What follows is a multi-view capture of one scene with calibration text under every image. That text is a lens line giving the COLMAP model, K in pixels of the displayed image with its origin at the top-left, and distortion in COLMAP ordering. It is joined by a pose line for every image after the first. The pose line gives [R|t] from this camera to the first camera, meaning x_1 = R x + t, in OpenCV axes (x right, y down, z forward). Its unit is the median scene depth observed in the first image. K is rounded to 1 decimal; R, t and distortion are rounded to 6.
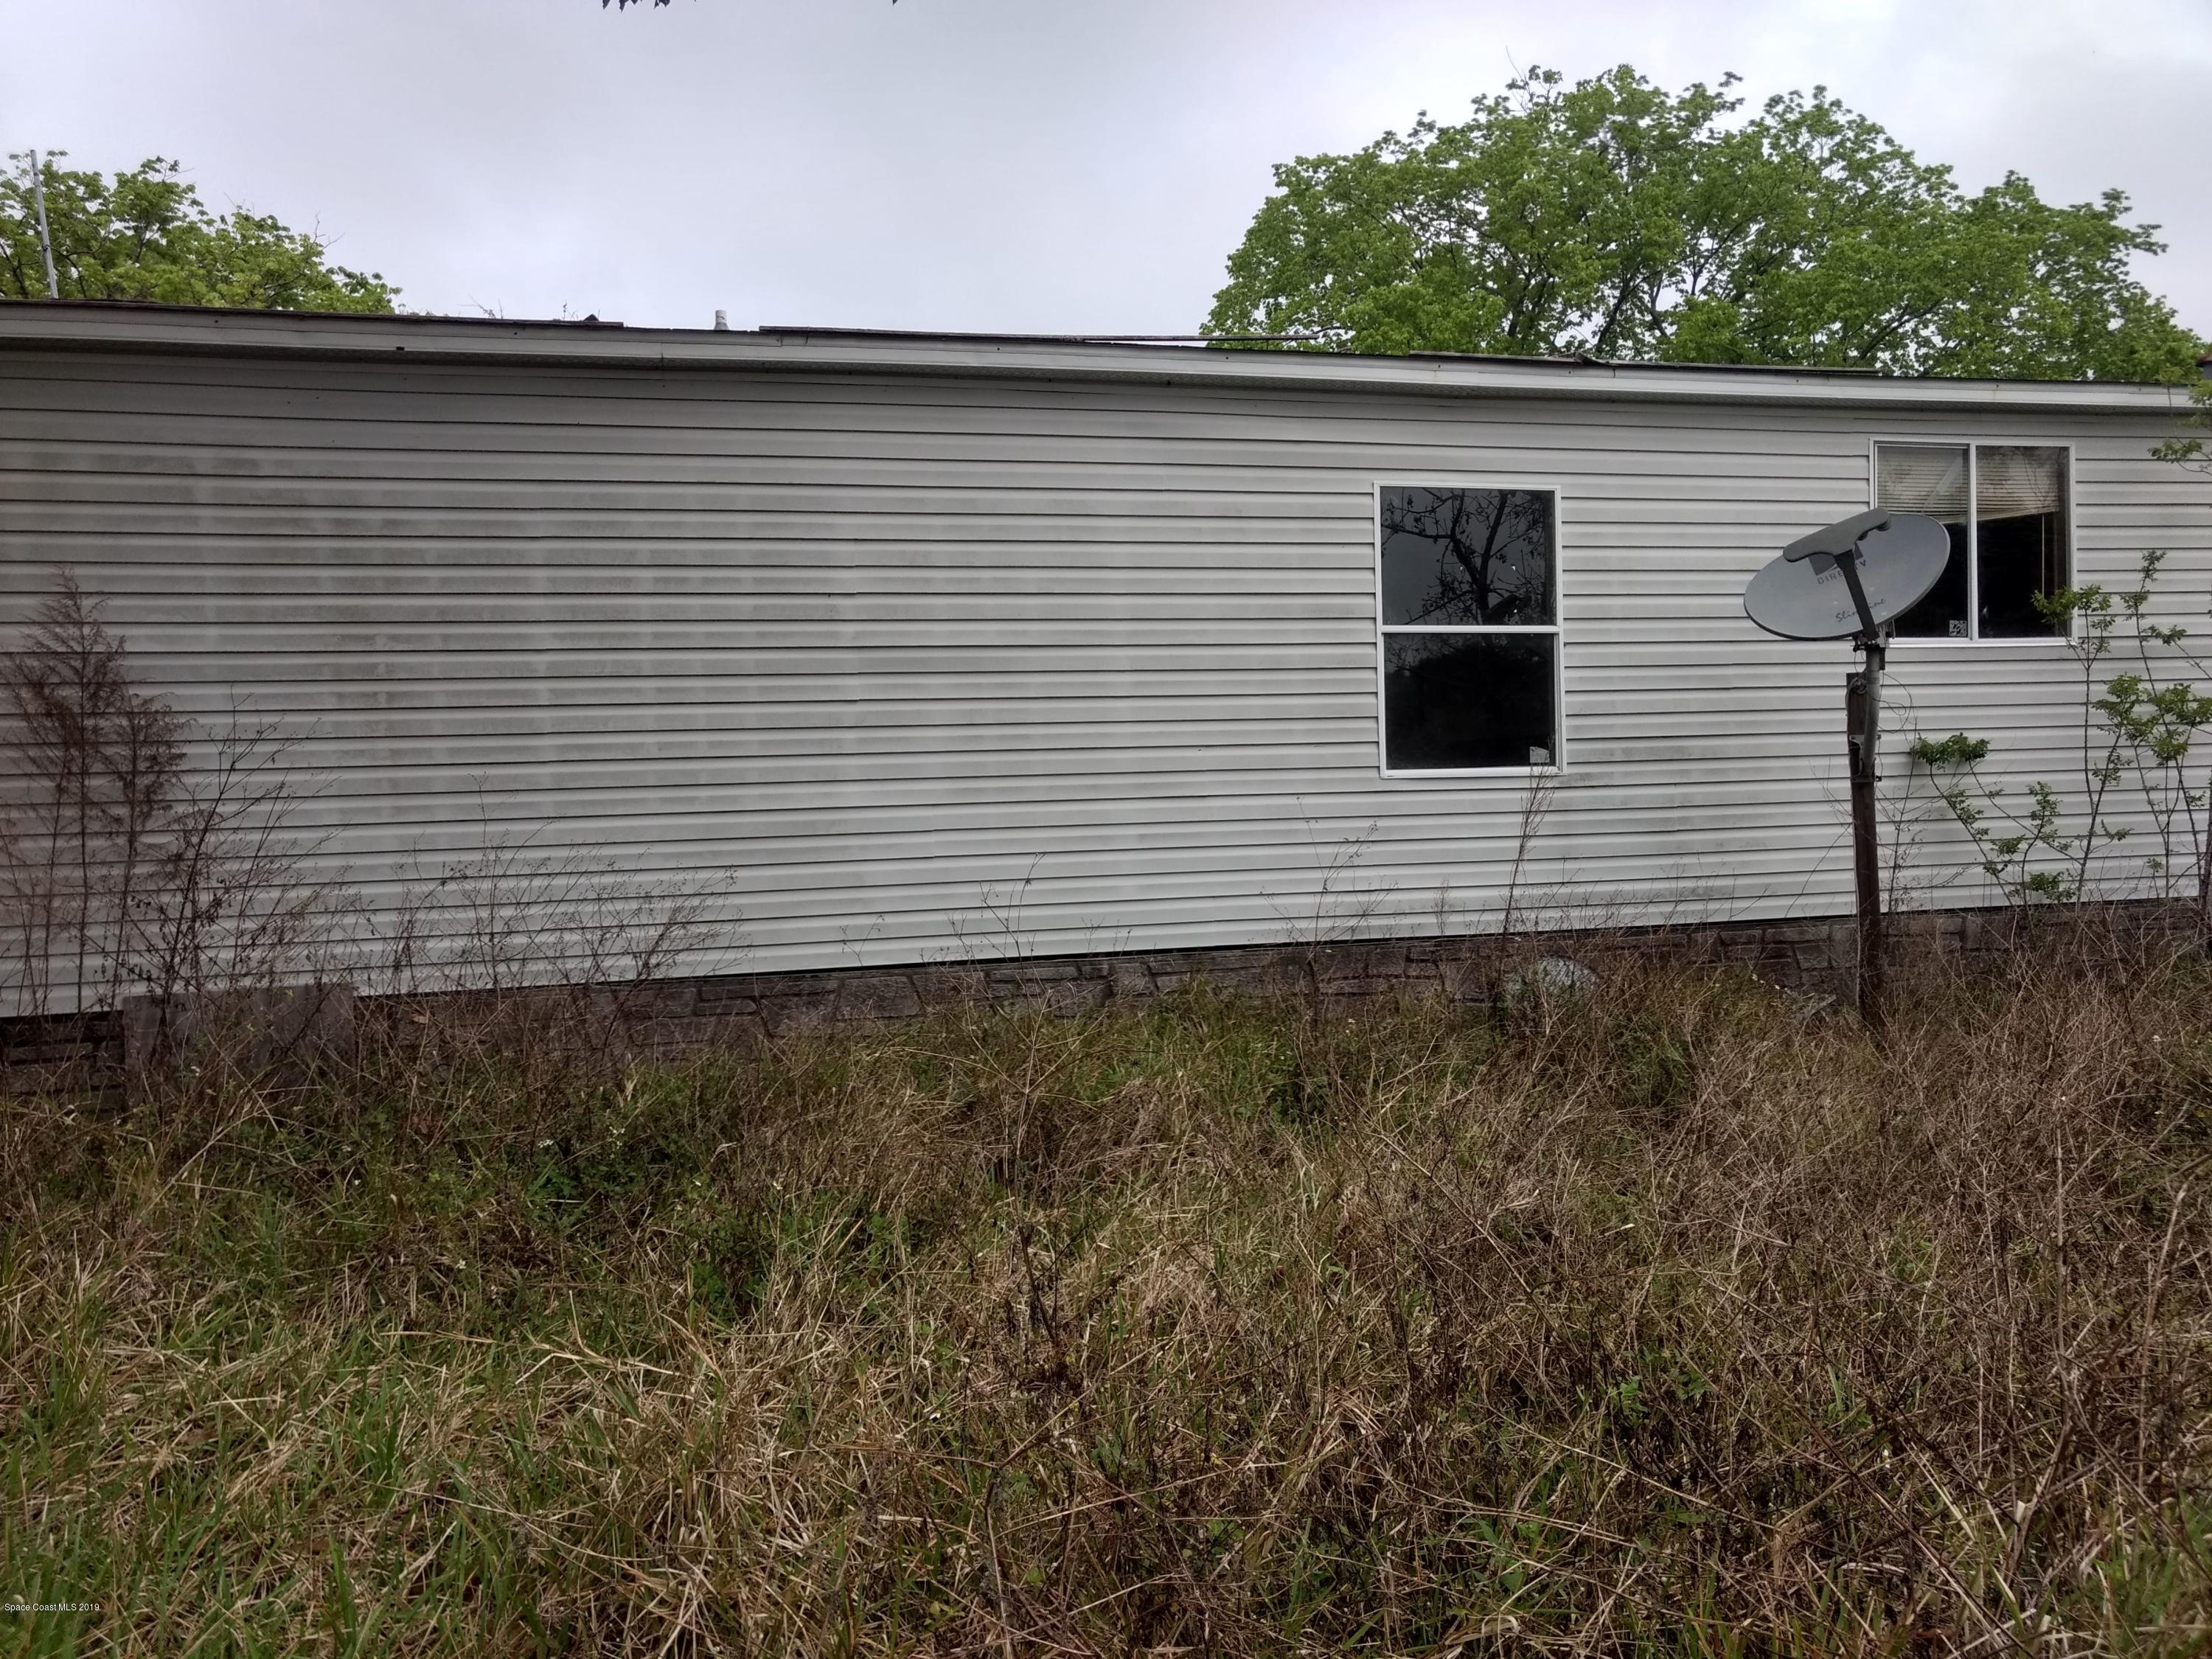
lens RADIAL K [[1756.8, 0, 1092.9], [0, 1756.8, 824.3], [0, 0, 1]] dist [0.029143, 0.013587]
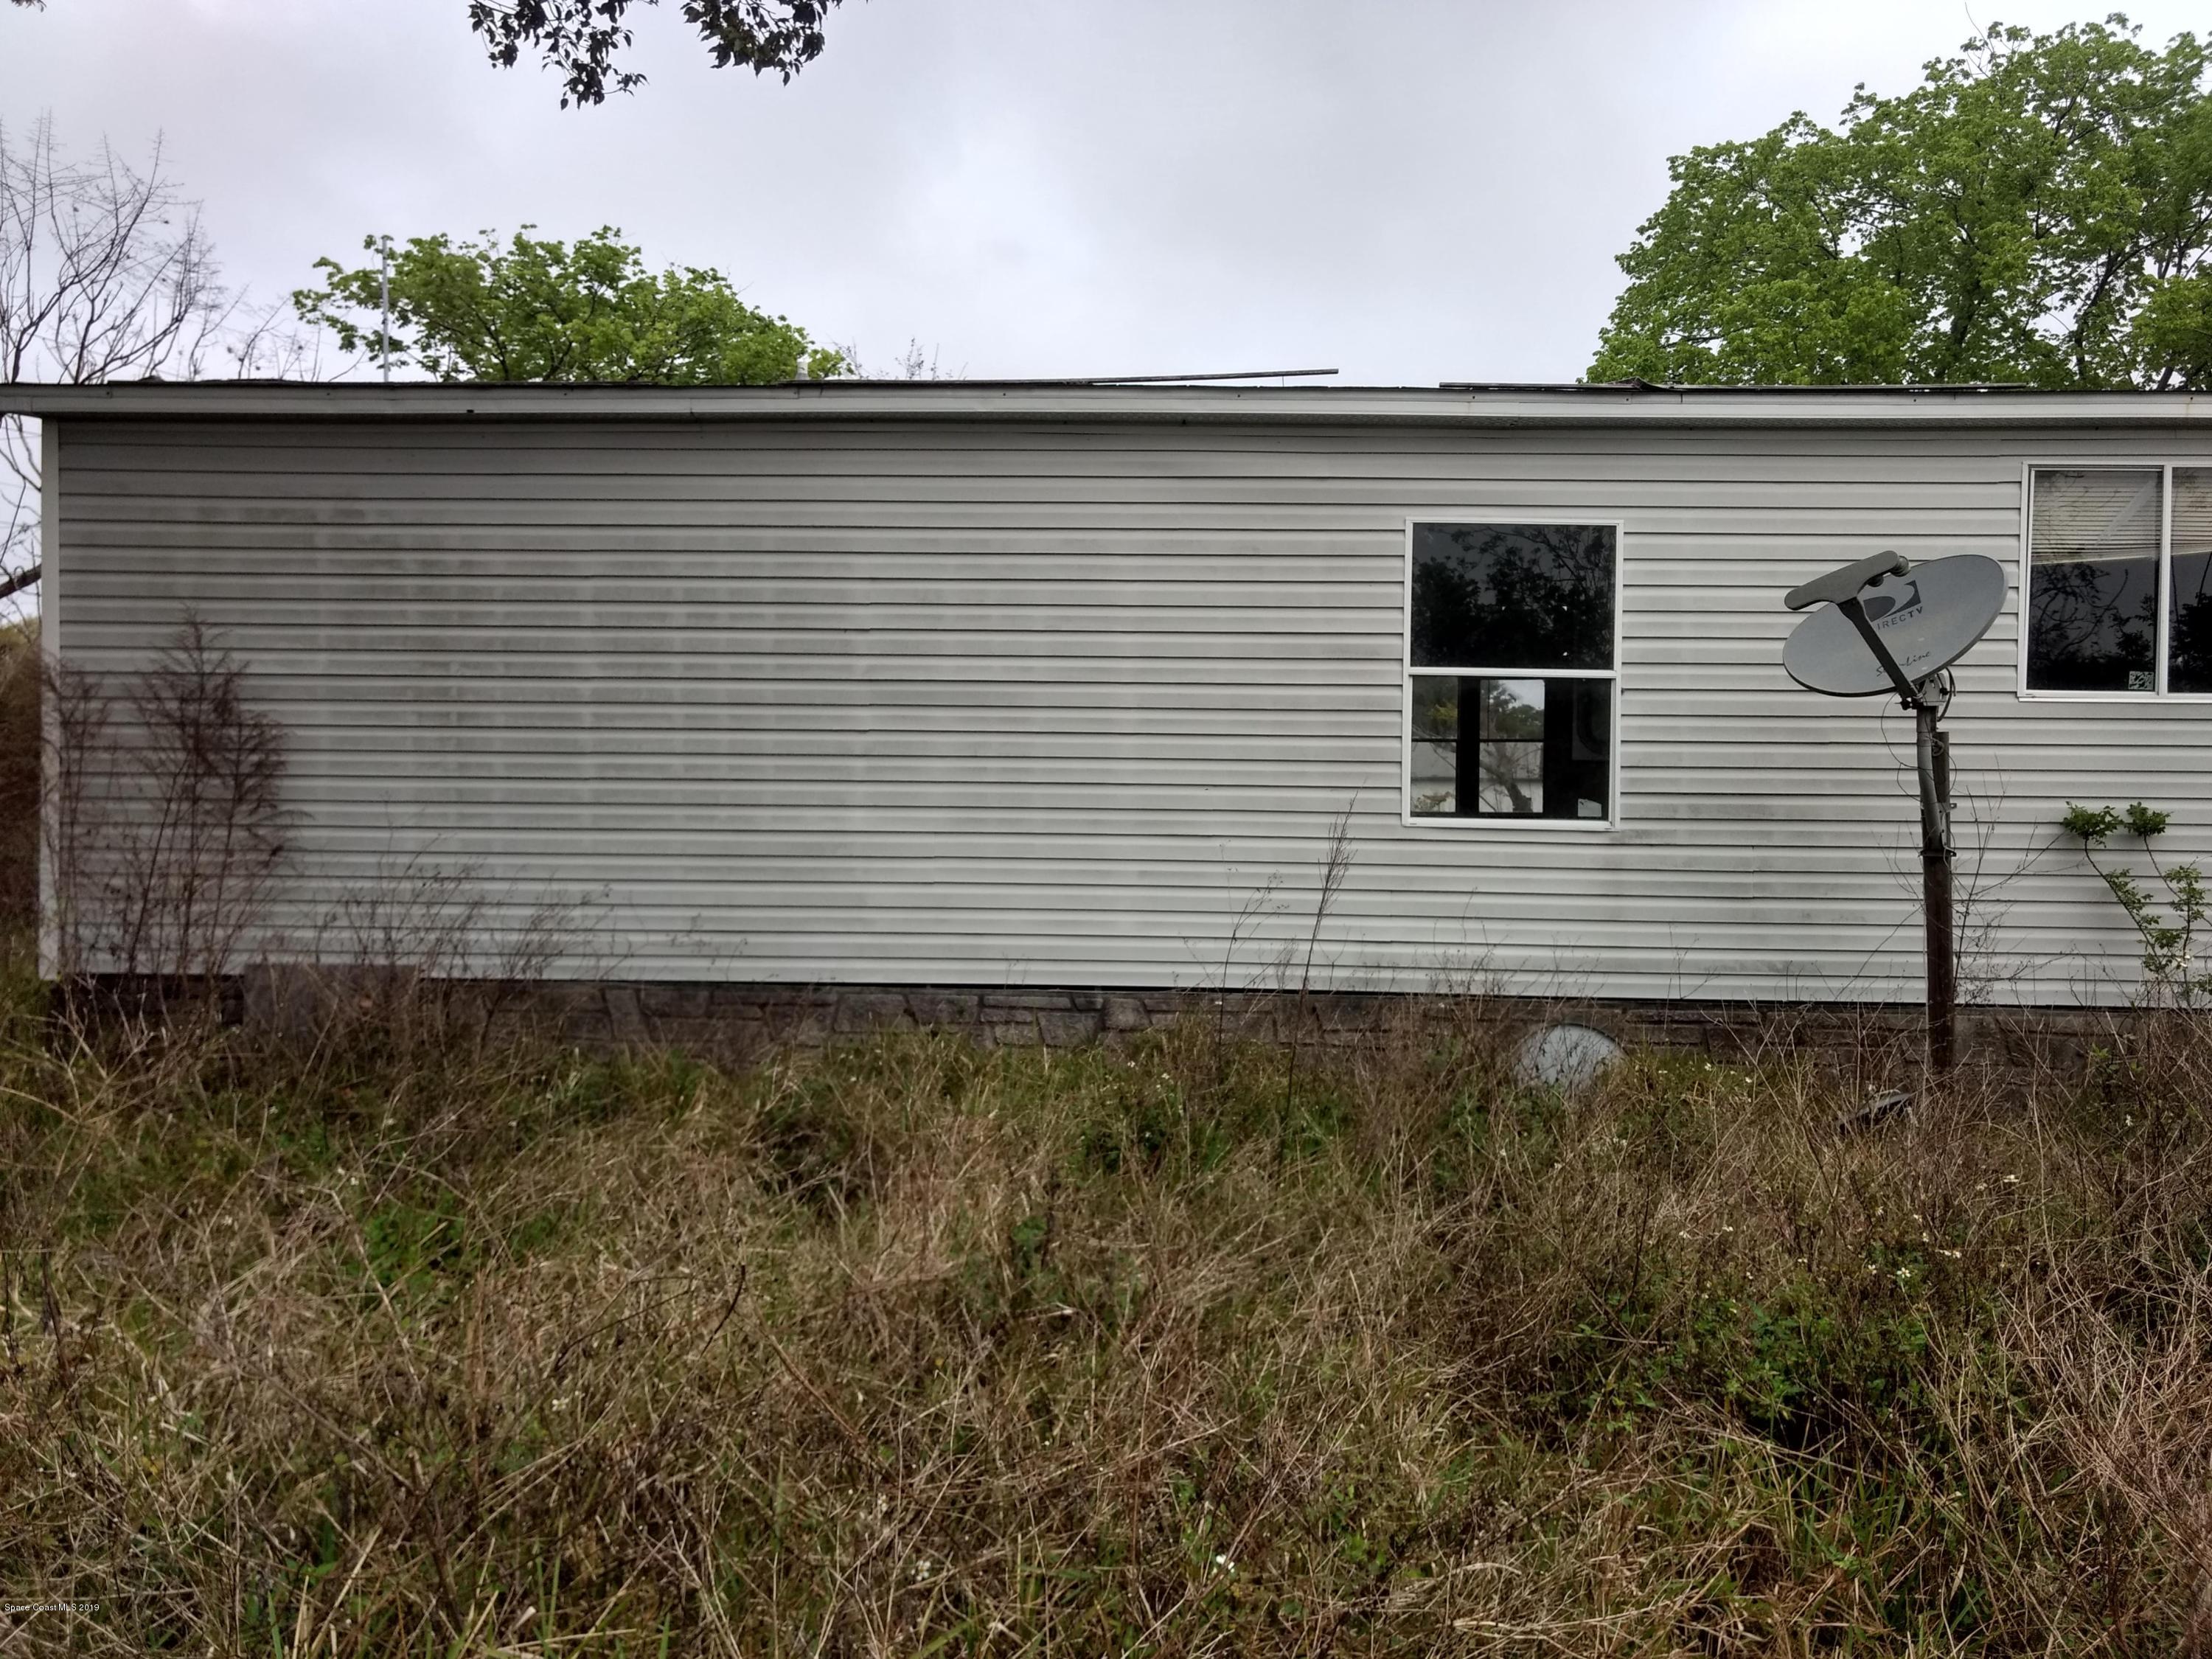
lens RADIAL K [[1756.8, 0, 963.3], [0, 1756.8, 827.6], [0, 0, 1]] dist [0.029143, 0.013587]
pose [[0.955800, 0.044544, -0.290624, 0.213746], [-0.046791, 0.998904, -0.000783, -0.013085], [0.290270, 0.014347, 0.956837, 0.008750]]
